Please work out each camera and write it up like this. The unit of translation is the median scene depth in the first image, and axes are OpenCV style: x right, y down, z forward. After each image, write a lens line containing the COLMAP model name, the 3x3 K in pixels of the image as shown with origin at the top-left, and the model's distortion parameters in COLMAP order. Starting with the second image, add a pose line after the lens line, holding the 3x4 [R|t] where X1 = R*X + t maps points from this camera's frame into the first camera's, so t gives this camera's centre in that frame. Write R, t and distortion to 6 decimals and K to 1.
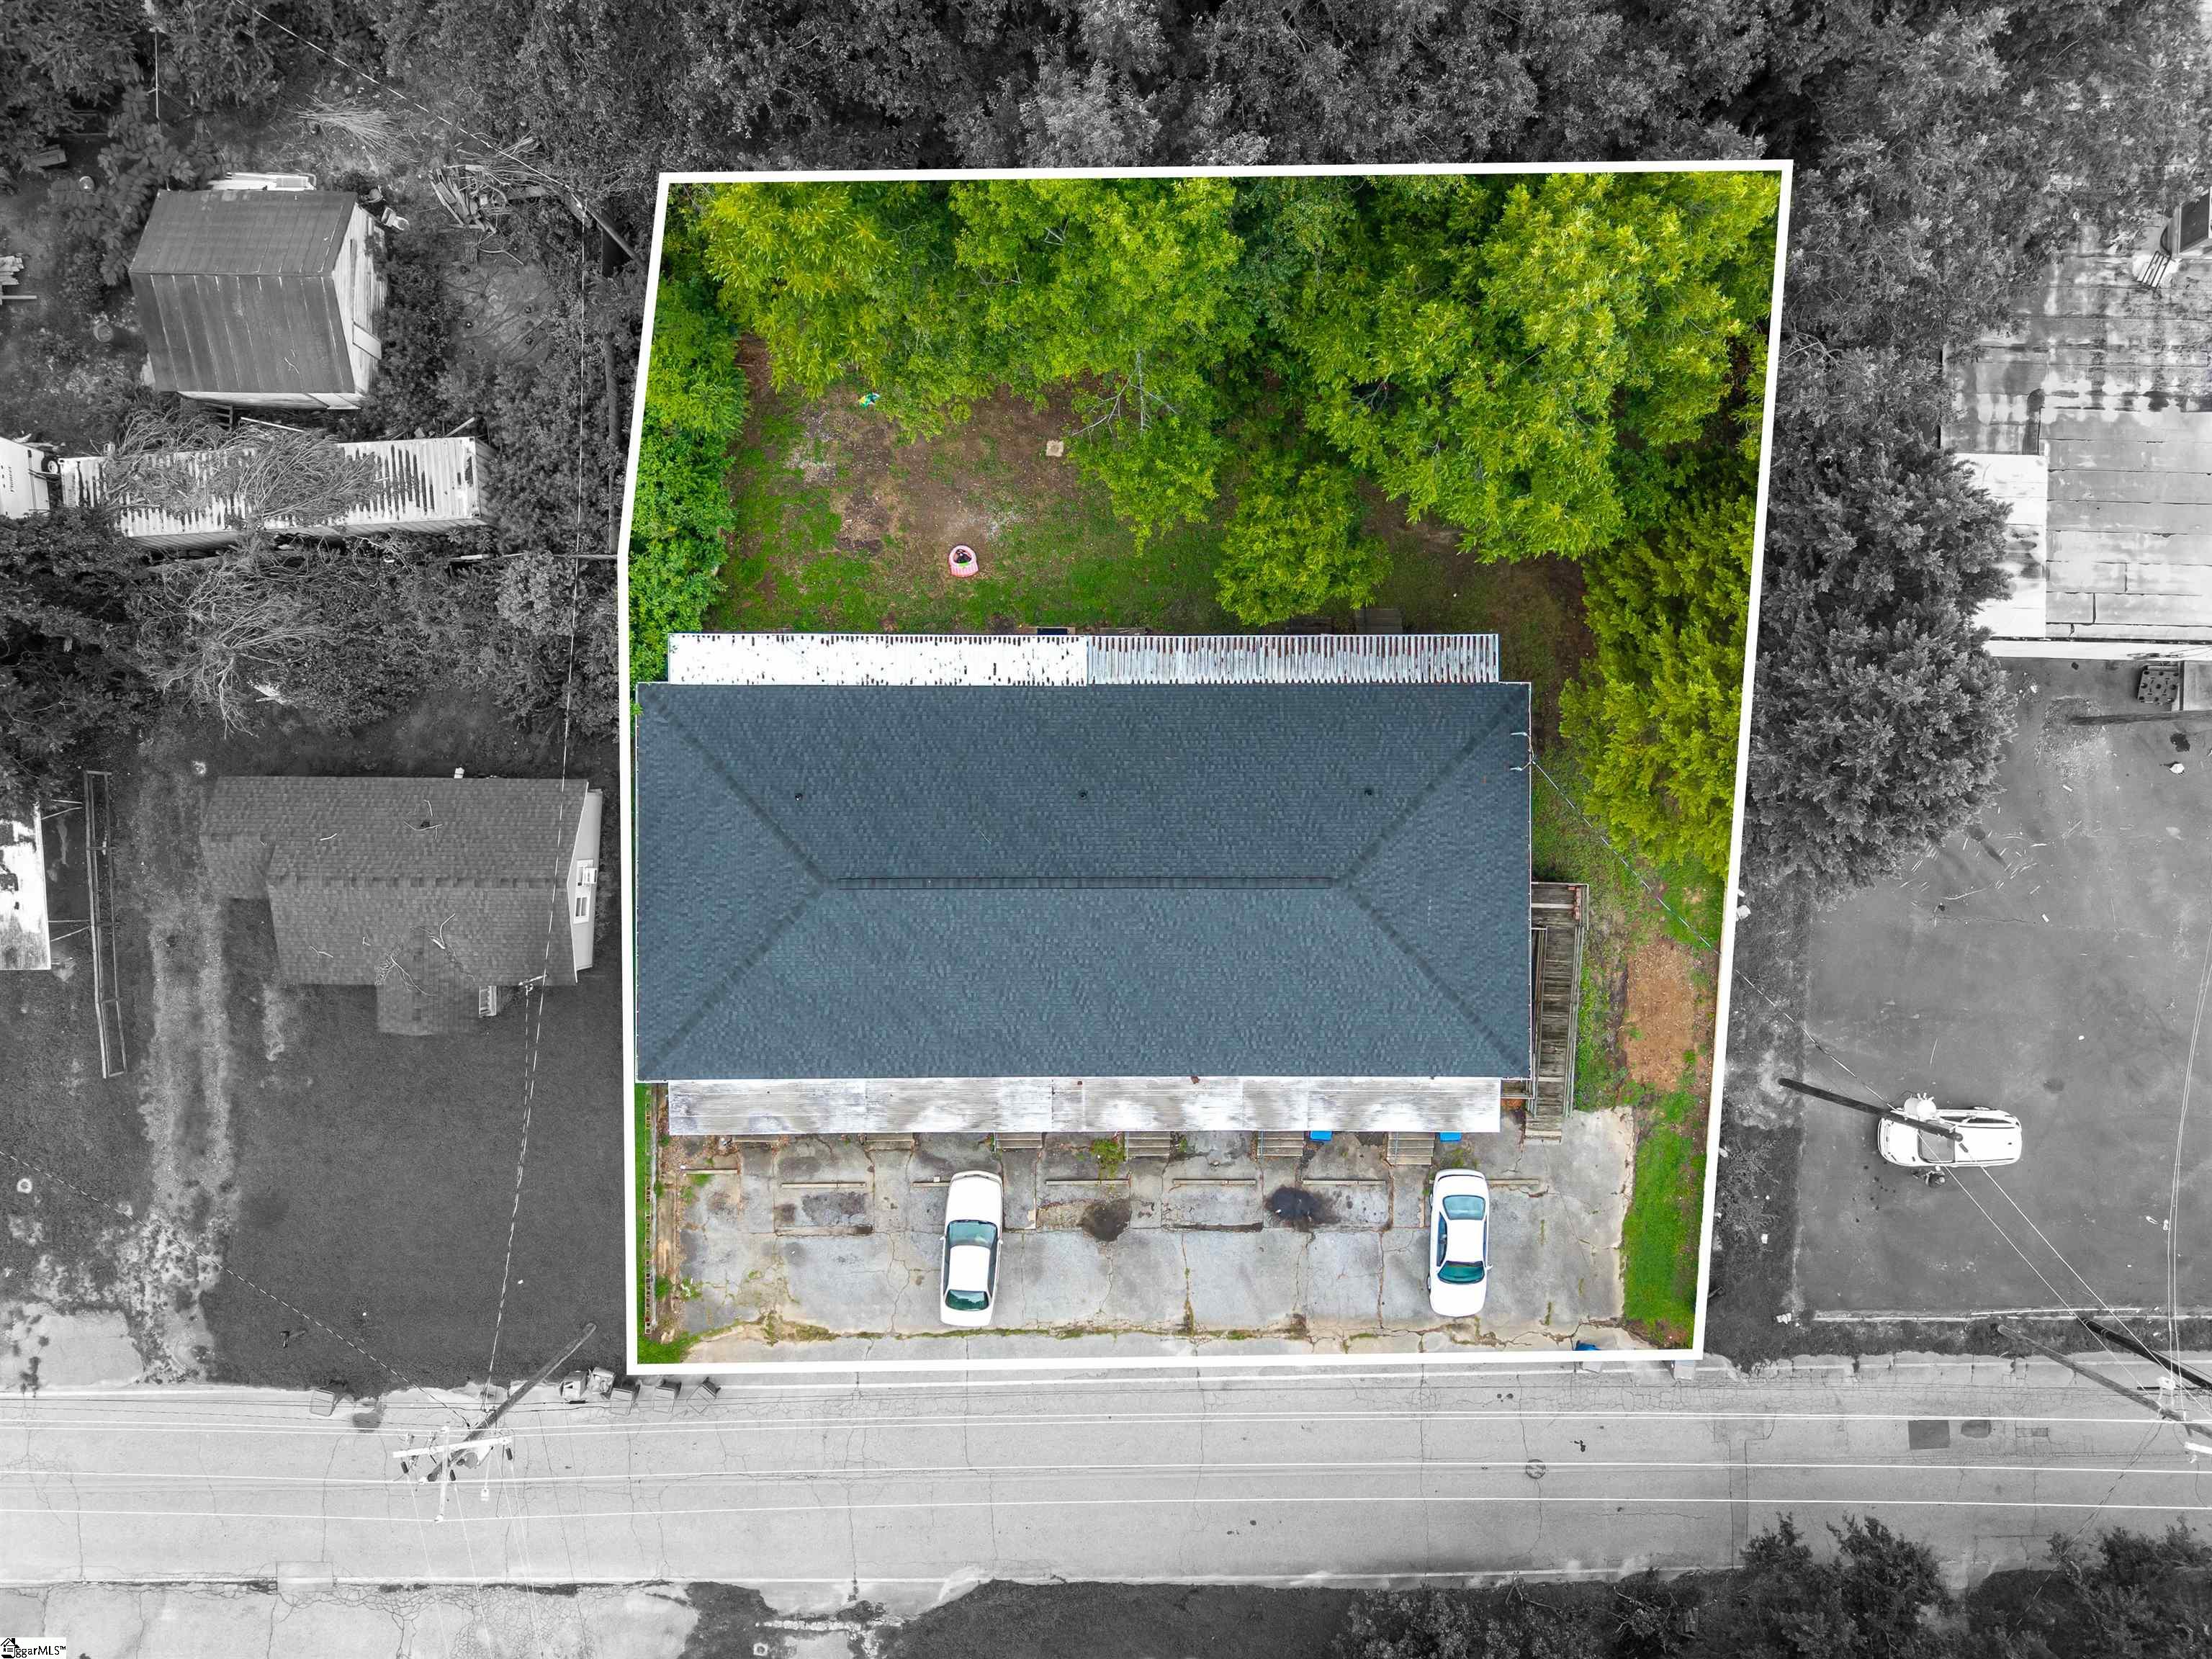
lens RADIAL K [[1533.3, 0, 1106.7], [0, 1533.3, 823.9], [0, 0, 1]] dist [0.037048, -0.001950]
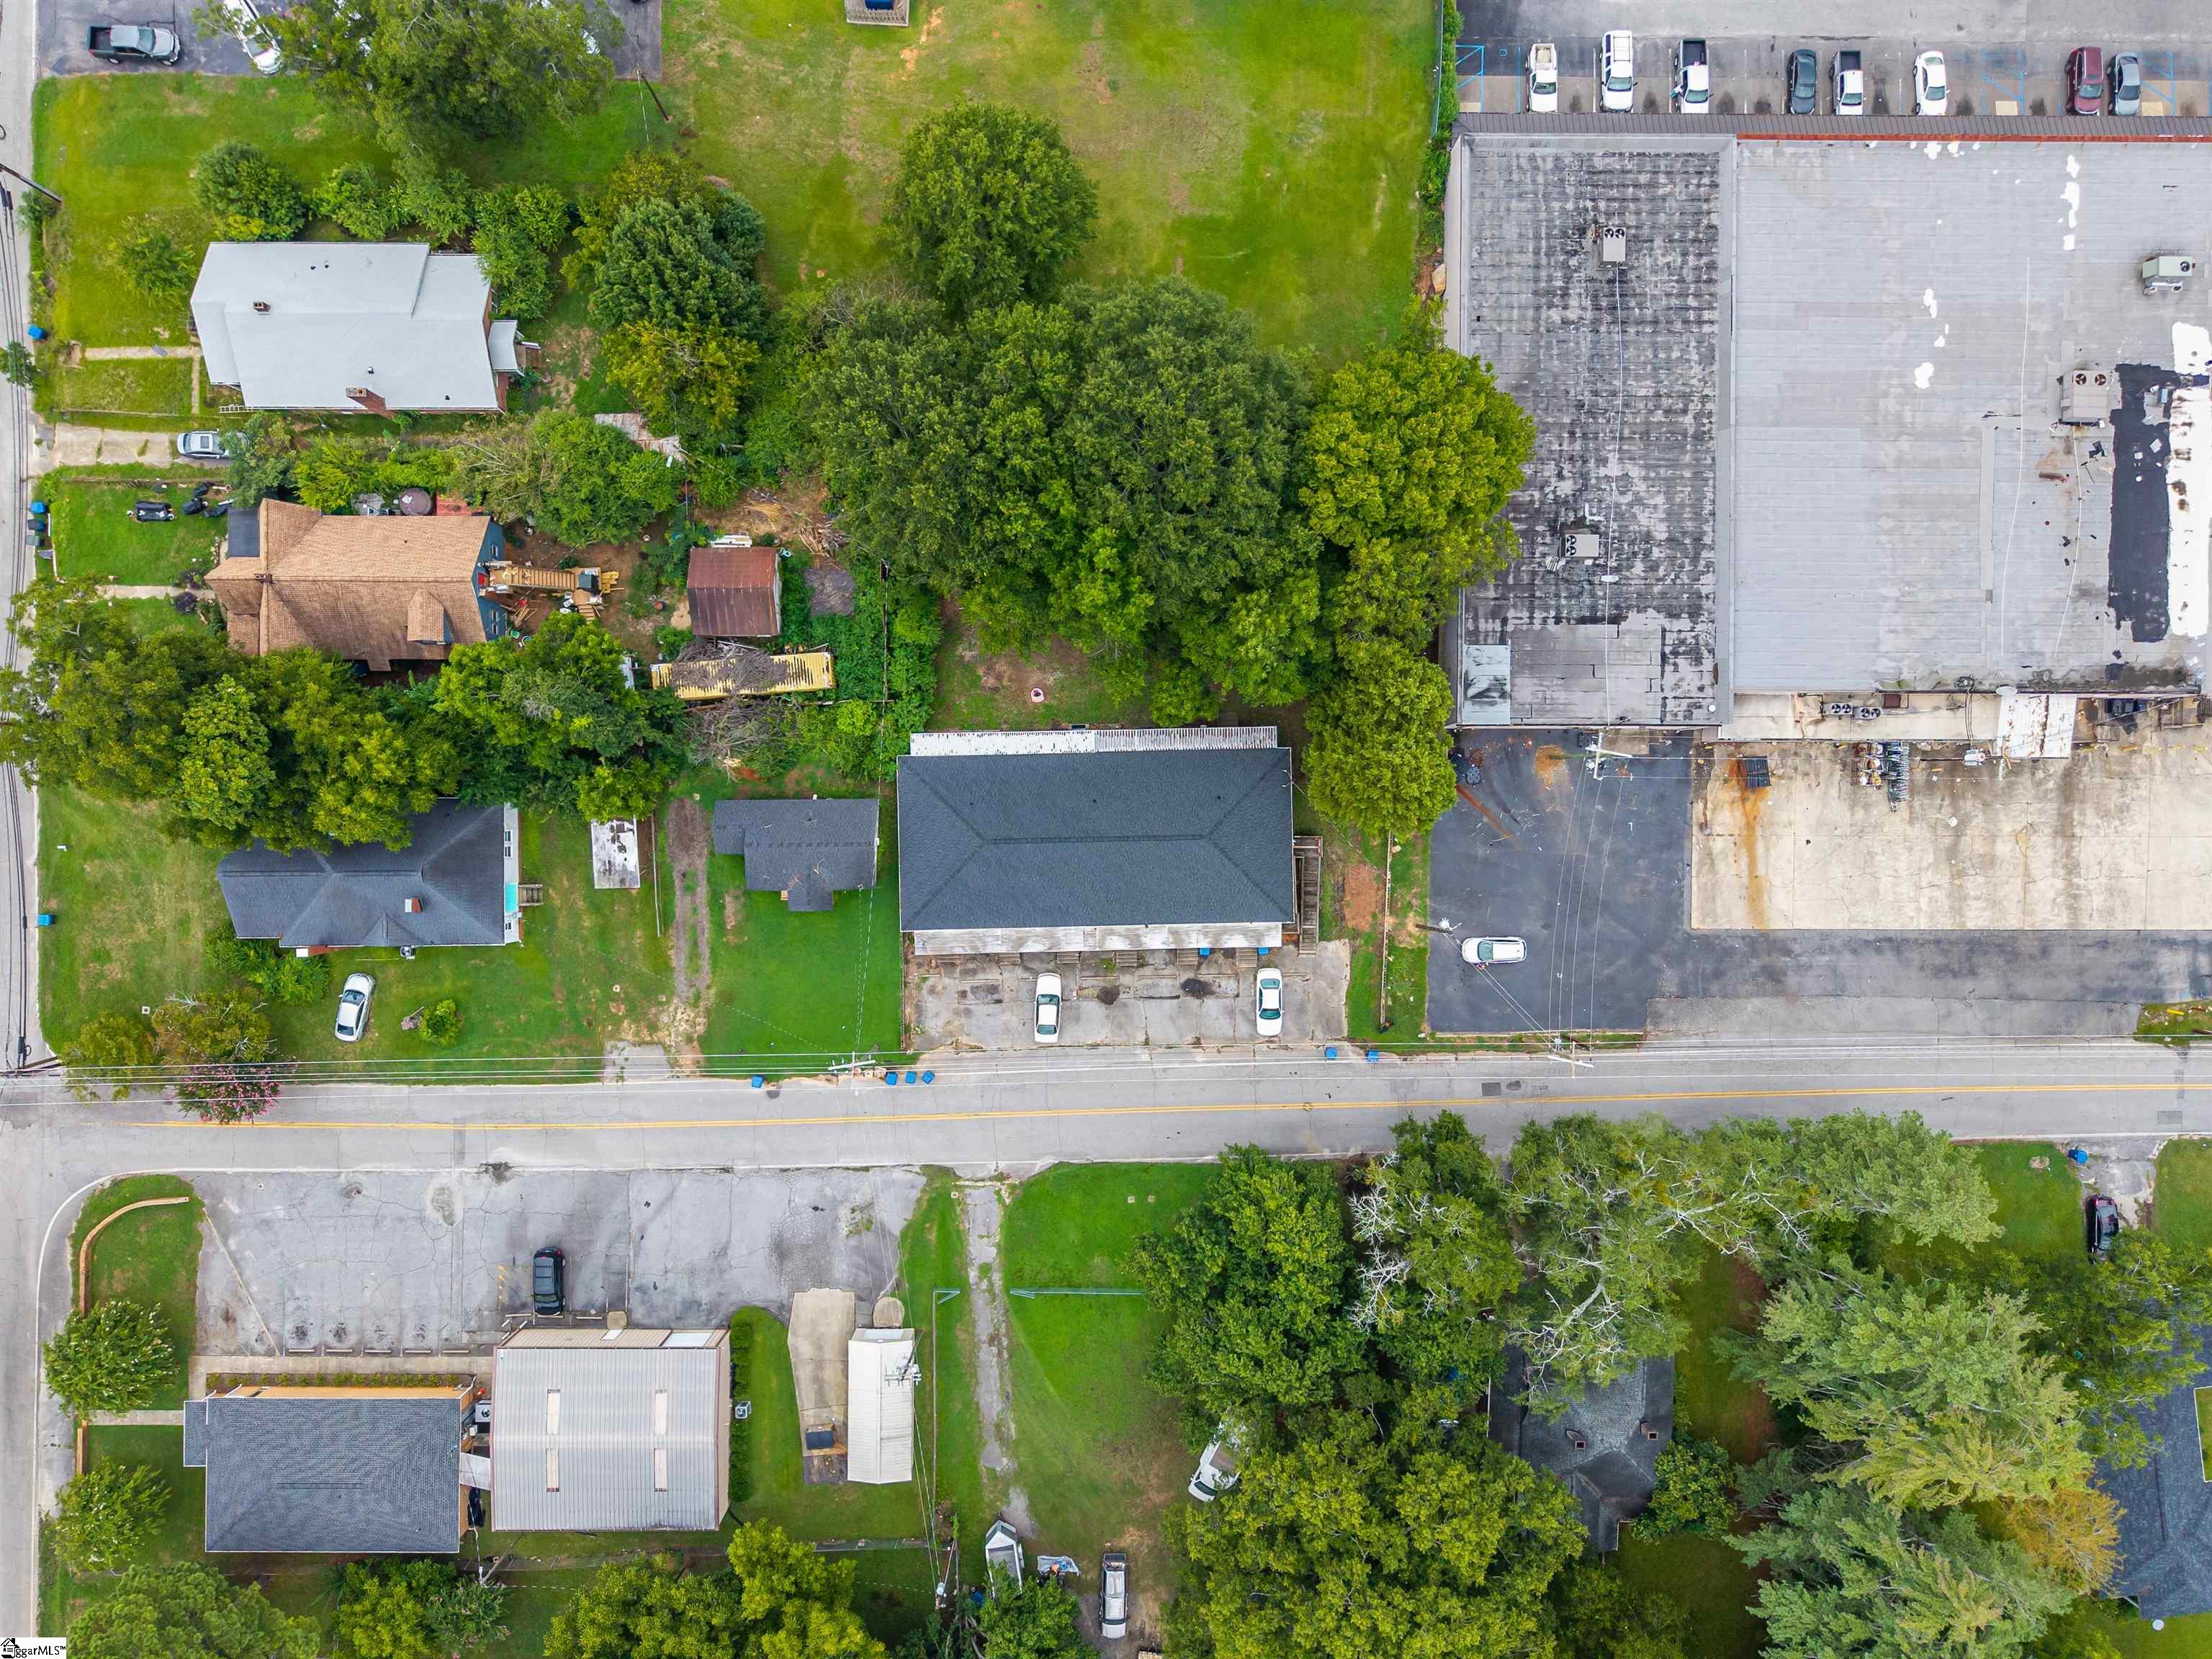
lens RADIAL K [[1533.3, 0, 1112.4], [0, 1533.3, 880.9], [0, 0, 1]] dist [0.037048, -0.001950]
pose [[0.999746, -0.020664, 0.008989, -0.011289], [0.020300, 0.999040, 0.038813, 0.010813], [-0.009782, -0.038620, 0.999206, -1.204295]]
